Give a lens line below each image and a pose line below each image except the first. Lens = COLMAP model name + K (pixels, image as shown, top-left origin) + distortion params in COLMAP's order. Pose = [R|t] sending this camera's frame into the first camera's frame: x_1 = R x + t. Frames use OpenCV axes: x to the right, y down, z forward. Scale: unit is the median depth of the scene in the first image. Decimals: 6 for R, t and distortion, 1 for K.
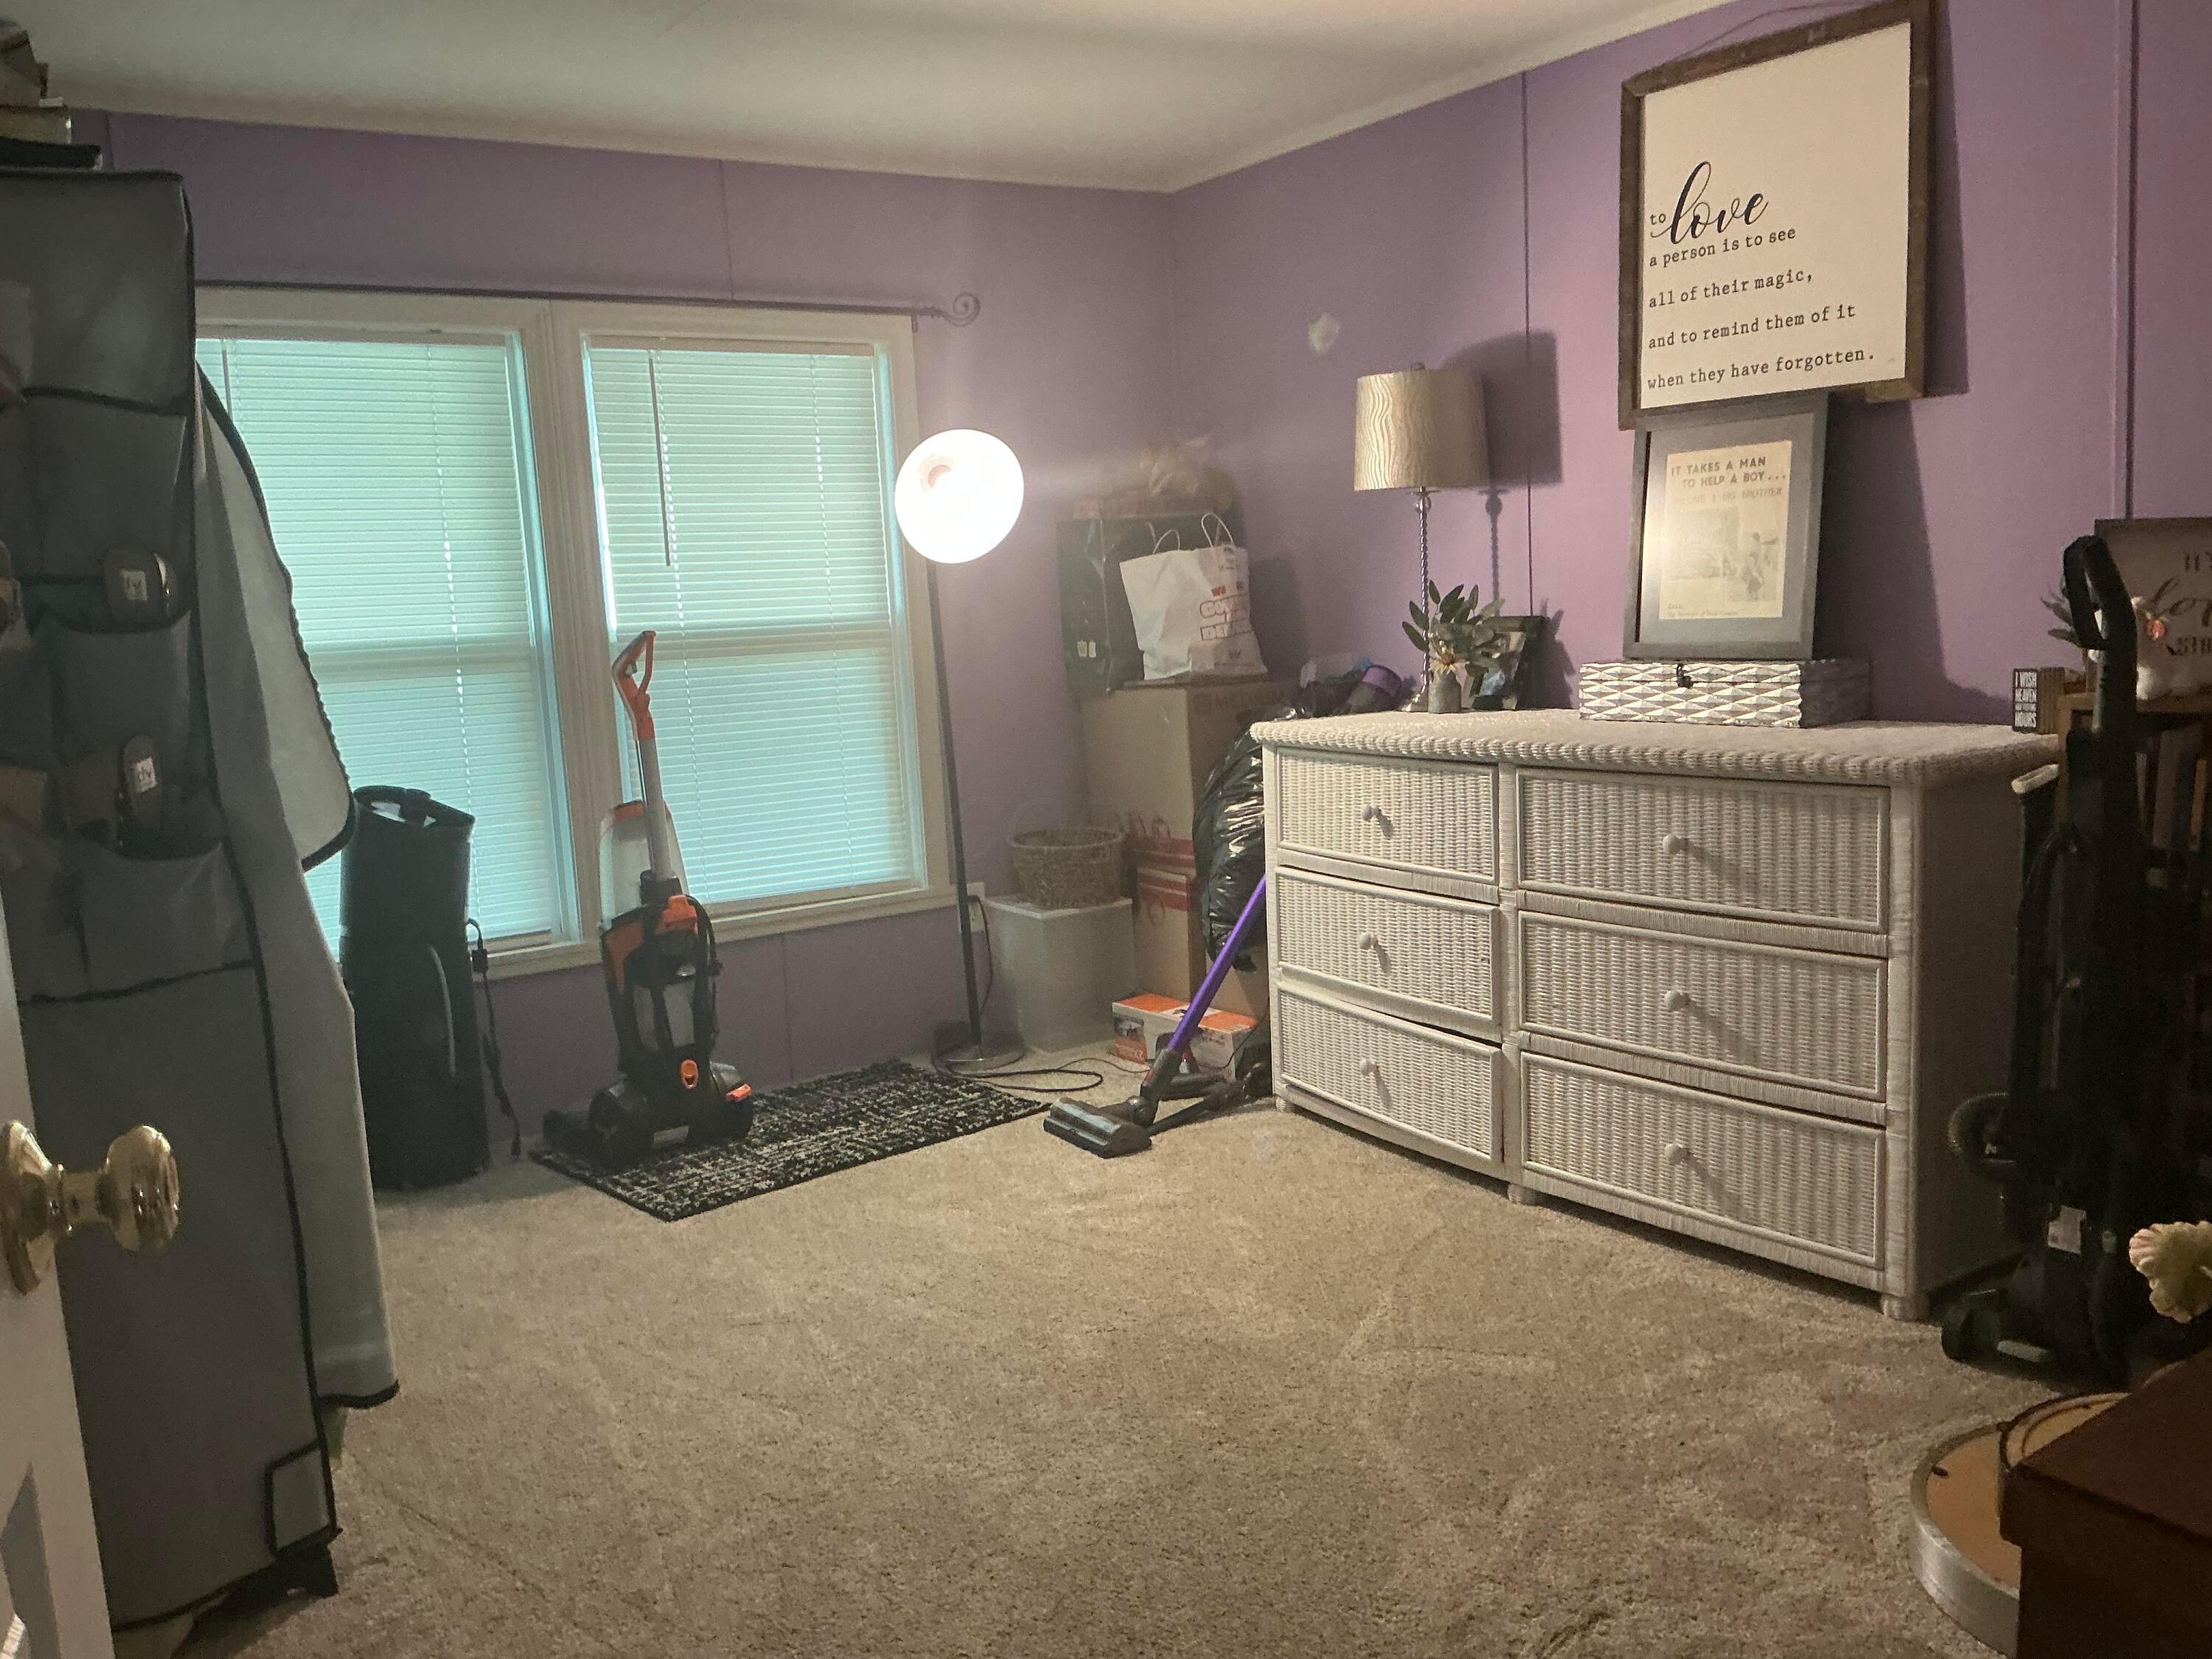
lens RADIAL K [[1844.2, 0, 1105.9], [0, 1844.2, 835.1], [0, 0, 1]] dist [0.137046, -0.270877]
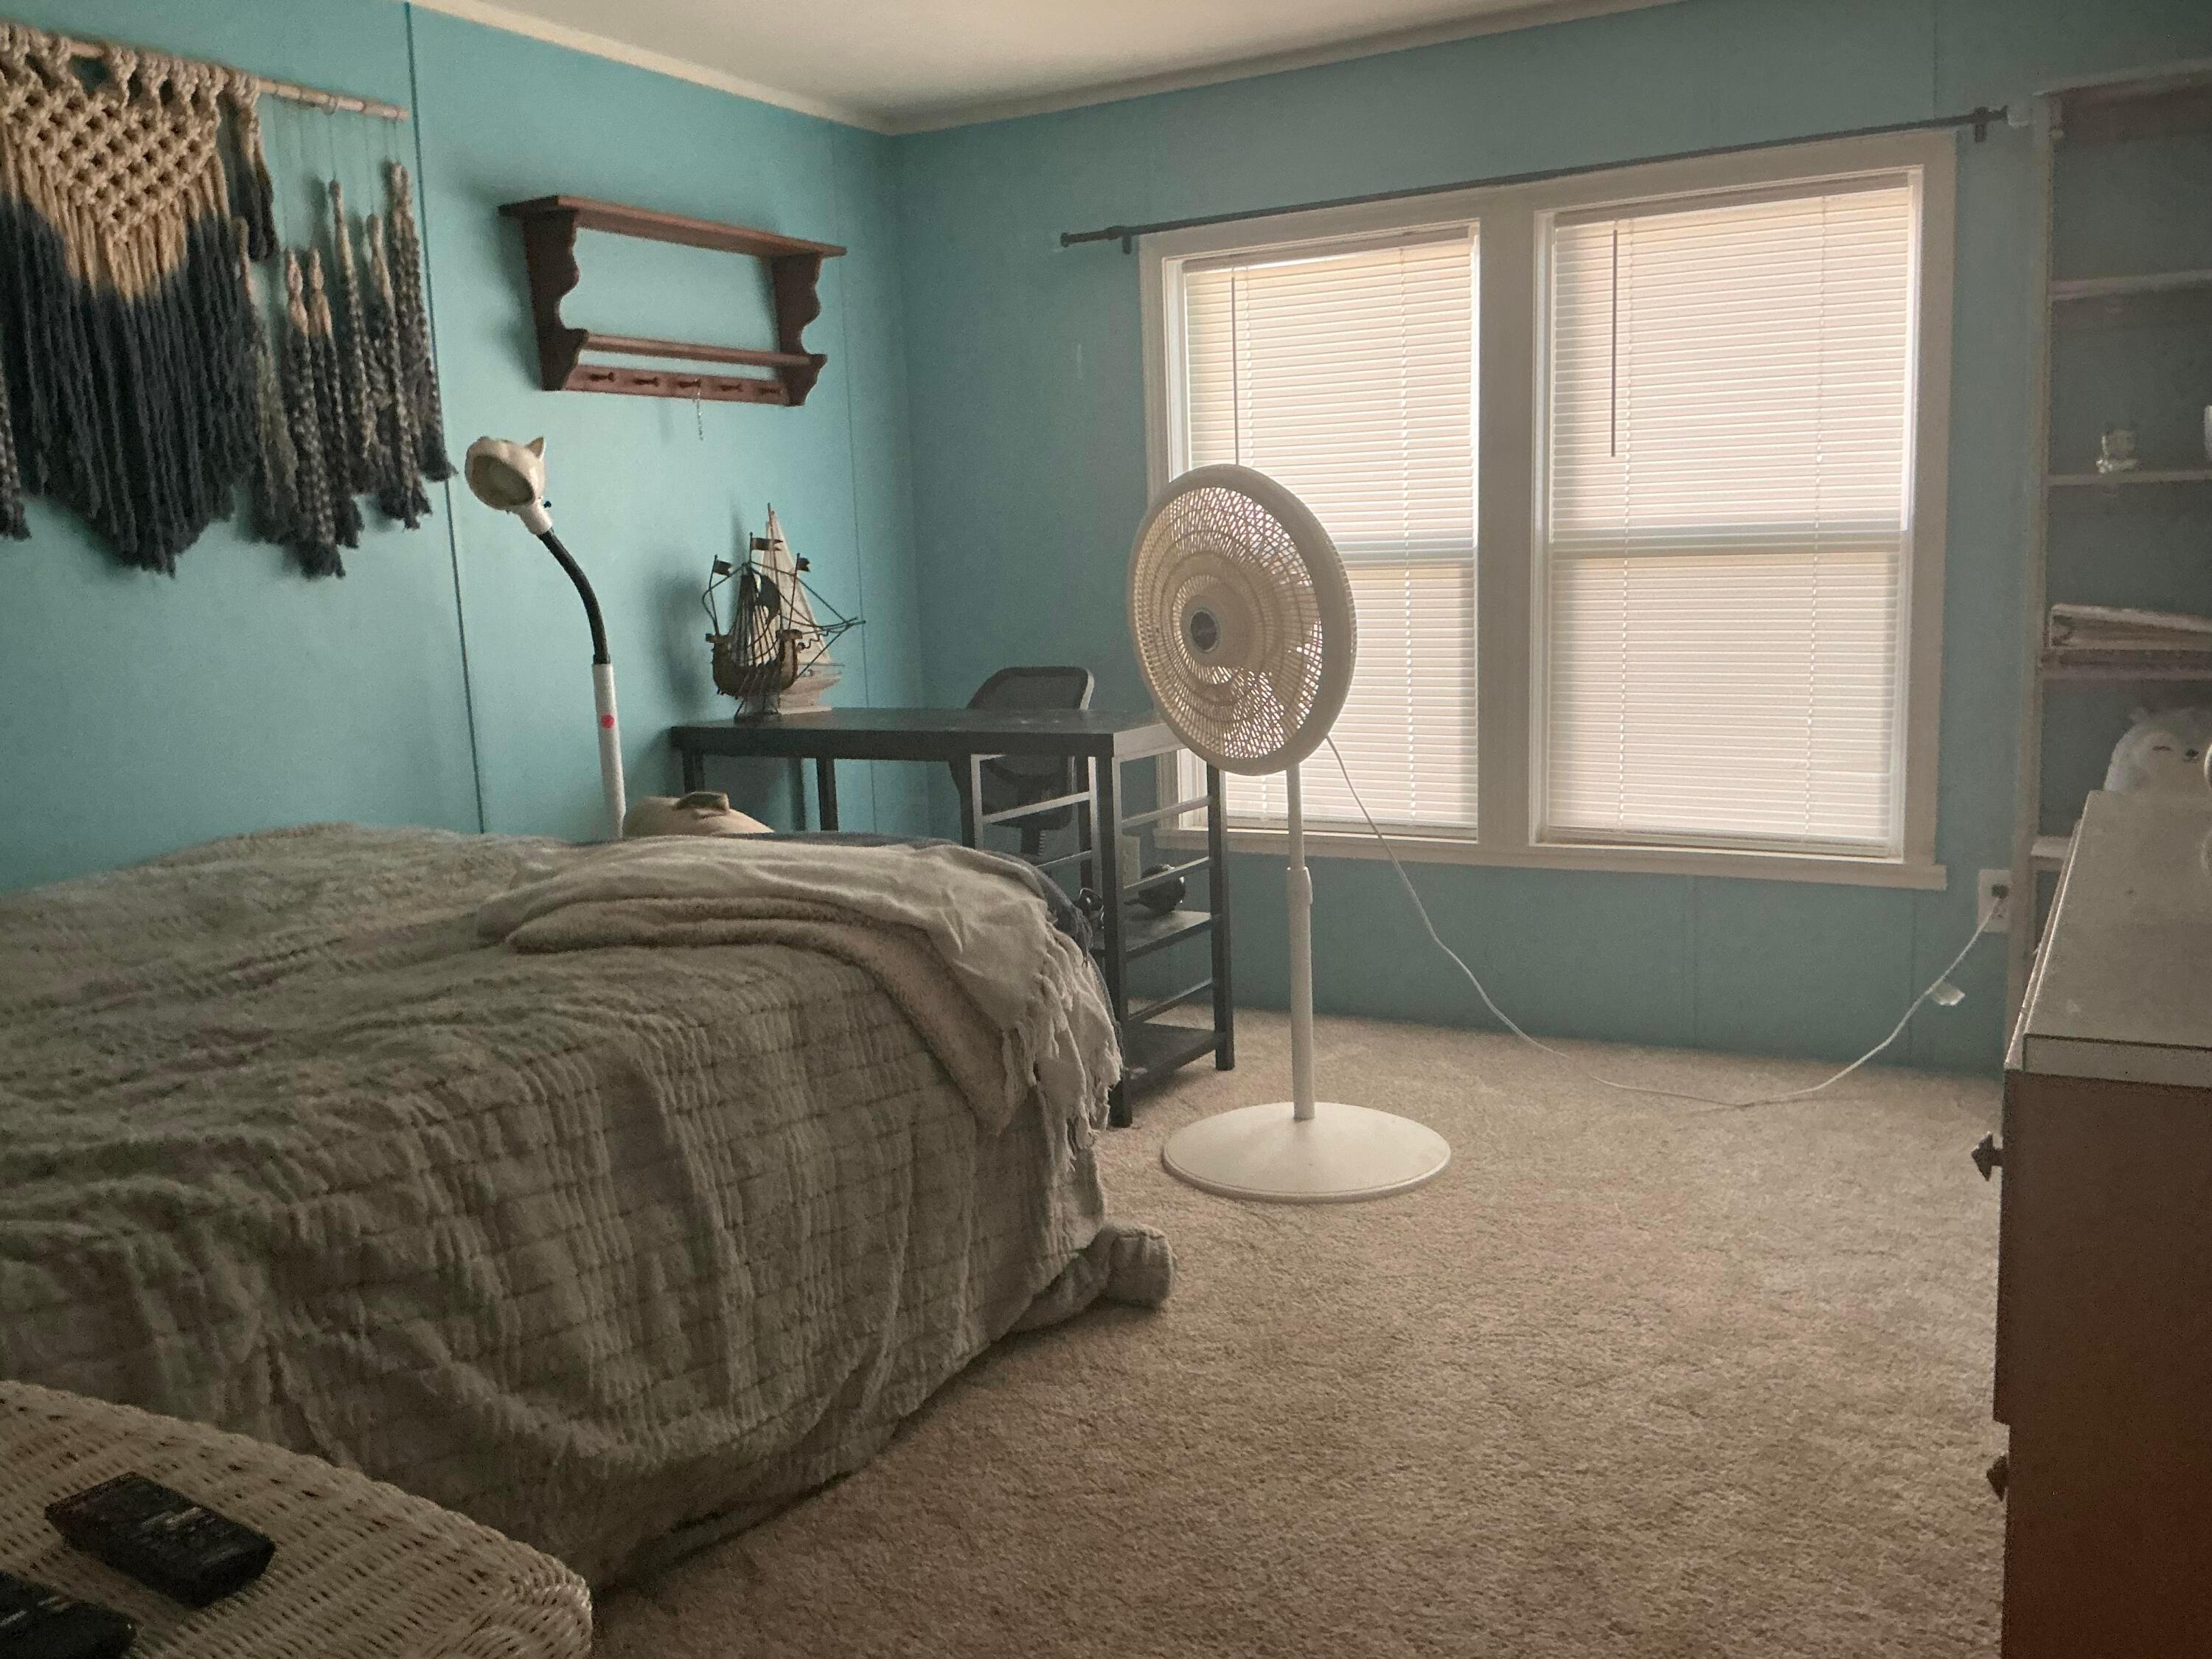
lens RADIAL K [[1844.2, 0, 1107.7], [0, 1844.2, 830.8], [0, 0, 1]] dist [0.137046, -0.270877]
pose [[0.379396, 0.187684, -0.905998, 0.575246], [-0.114861, 0.981189, 0.155162, -0.079206], [0.918077, 0.045196, 0.393817, 0.426490]]
